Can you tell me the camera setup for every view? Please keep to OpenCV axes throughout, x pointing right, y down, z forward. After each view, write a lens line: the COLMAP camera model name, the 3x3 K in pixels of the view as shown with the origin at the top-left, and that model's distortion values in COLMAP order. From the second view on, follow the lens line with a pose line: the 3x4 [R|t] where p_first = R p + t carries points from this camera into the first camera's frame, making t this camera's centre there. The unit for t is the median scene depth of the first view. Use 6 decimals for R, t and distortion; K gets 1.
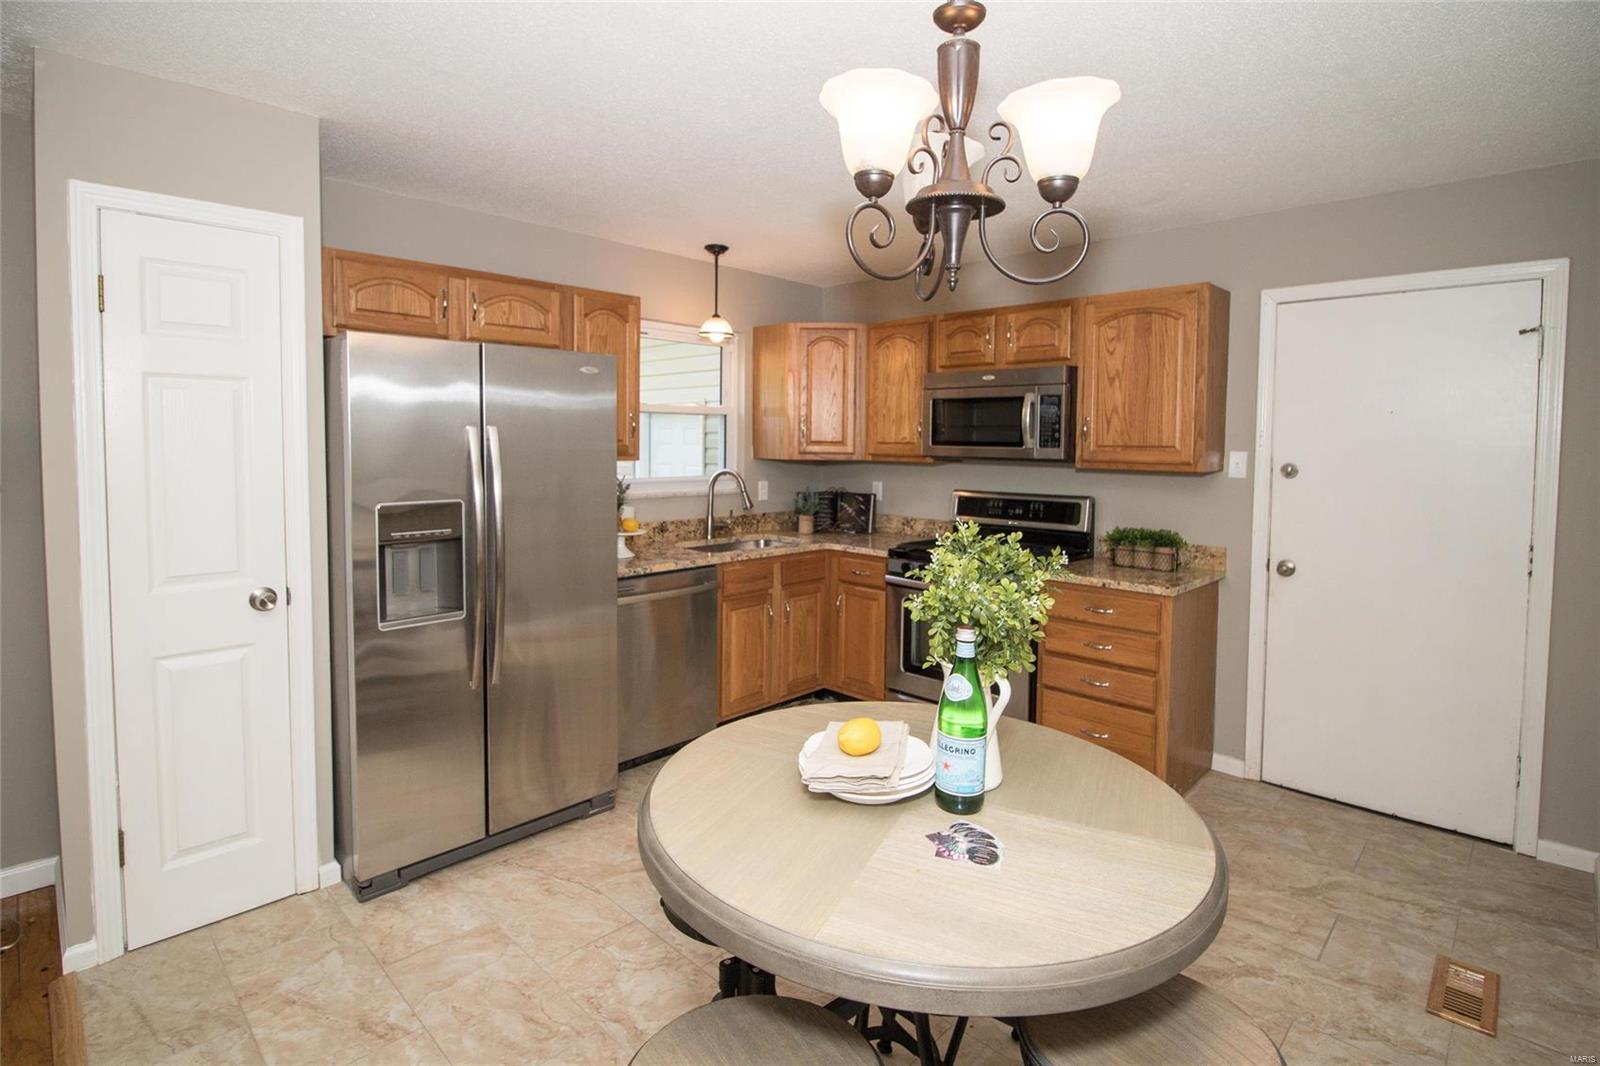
lens RADIAL K [[780.3, 0, 816.1], [0, 780.3, 494.3], [0, 0, 1]] dist [-0.000483, -0.004315]
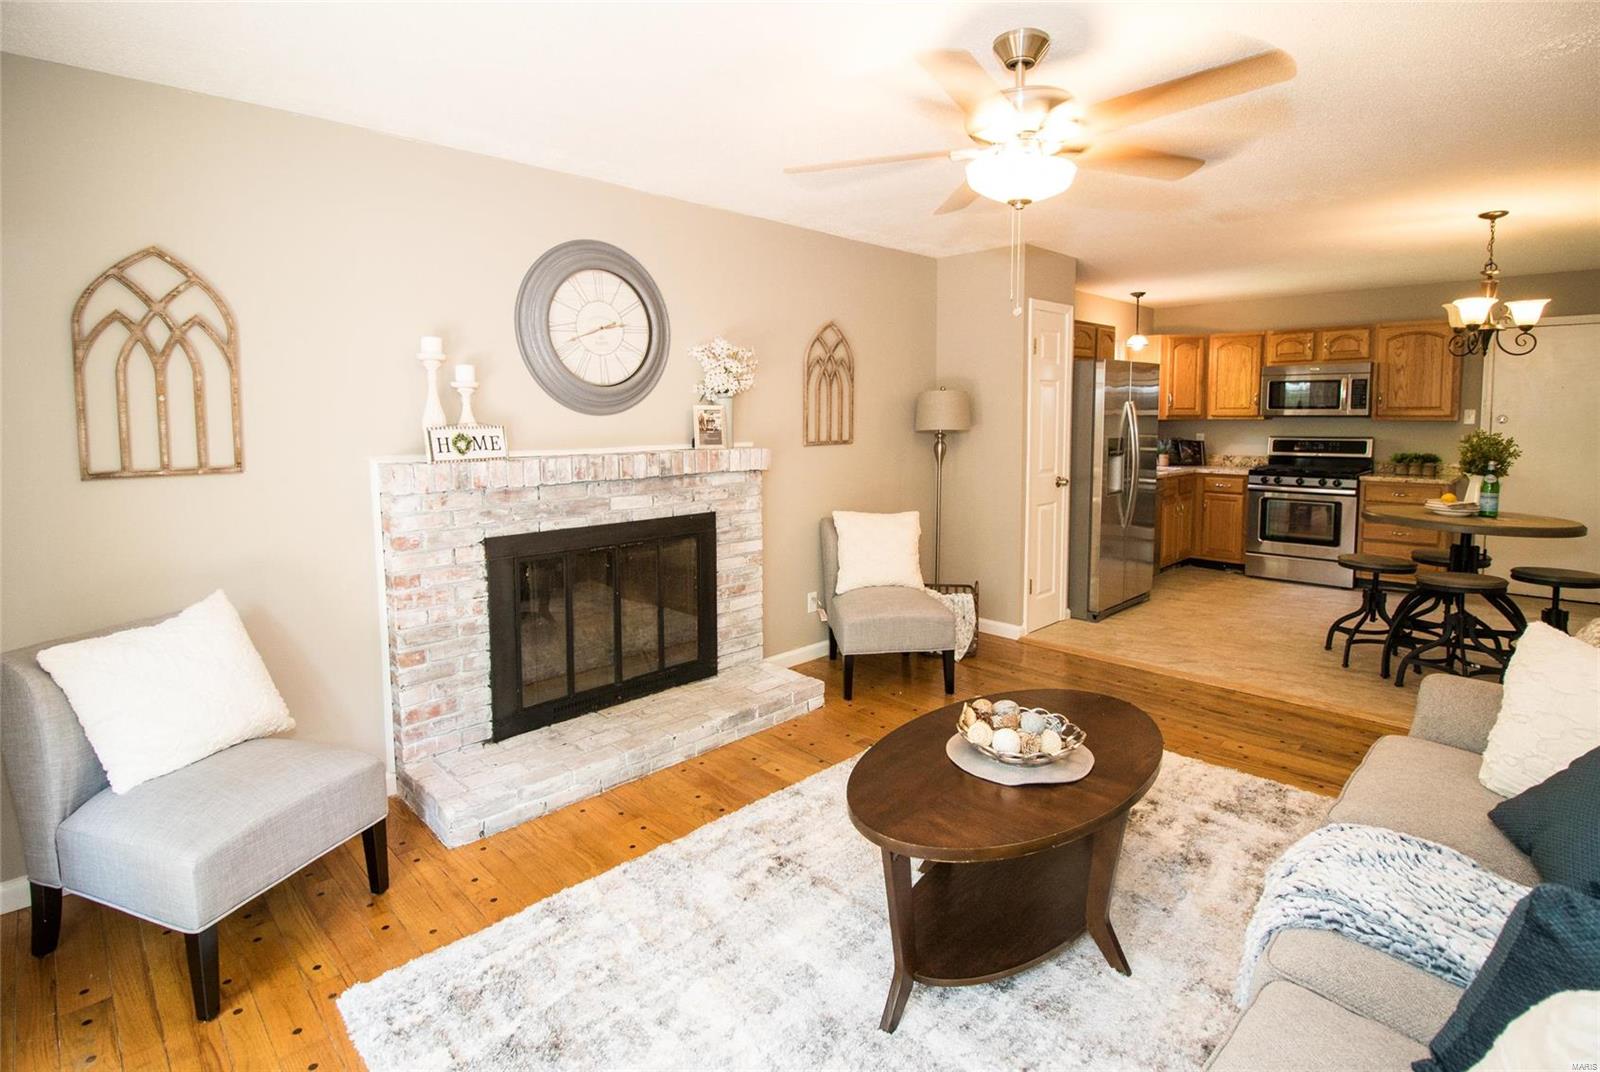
lens RADIAL K [[780.3, 0, 820.6], [0, 780.3, 496.4], [0, 0, 1]] dist [-0.000483, -0.004315]
pose [[0.999546, -0.013642, -0.026868, -0.872929], [0.014671, 0.999152, 0.038467, 0.052848], [0.026320, -0.038844, 0.998899, -0.809439]]
